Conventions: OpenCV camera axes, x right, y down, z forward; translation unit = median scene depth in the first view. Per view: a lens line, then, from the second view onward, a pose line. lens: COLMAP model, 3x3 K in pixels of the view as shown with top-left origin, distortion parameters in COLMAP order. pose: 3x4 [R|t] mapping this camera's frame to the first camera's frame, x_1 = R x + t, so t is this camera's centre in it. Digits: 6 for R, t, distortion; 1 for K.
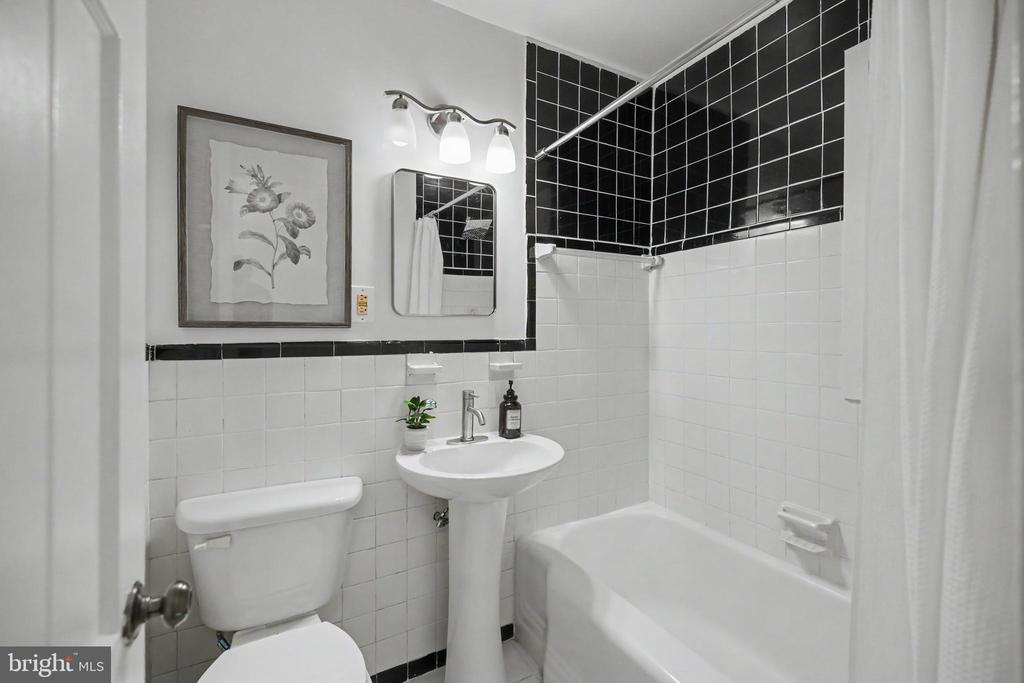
lens RADIAL K [[442.6, 0, 507.2], [0, 442.6, 335.4], [0, 0, 1]] dist [0.001477, 0.000096]
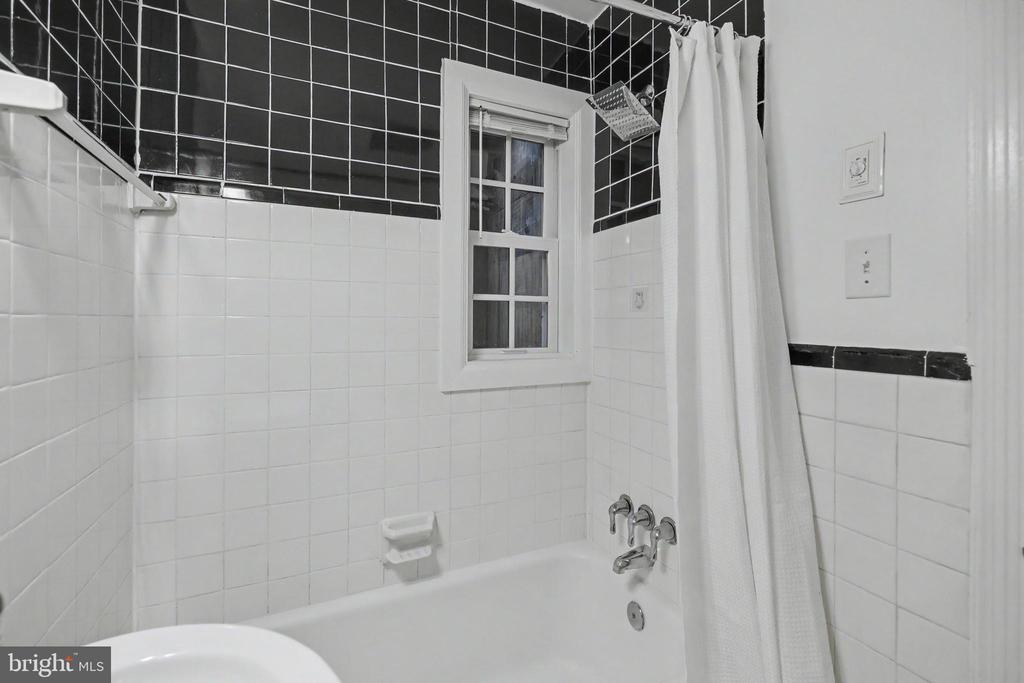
lens RADIAL K [[450.0, 0, 509.5], [0, 450.0, 322.8], [0, 0, 1]] dist [0.000363, 0.000002]
pose [[0.077244, 0.006478, 0.996991, -0.254527], [0.012080, 0.999899, -0.007433, -0.005991], [-0.996939, 0.012618, 0.077158, 0.691054]]
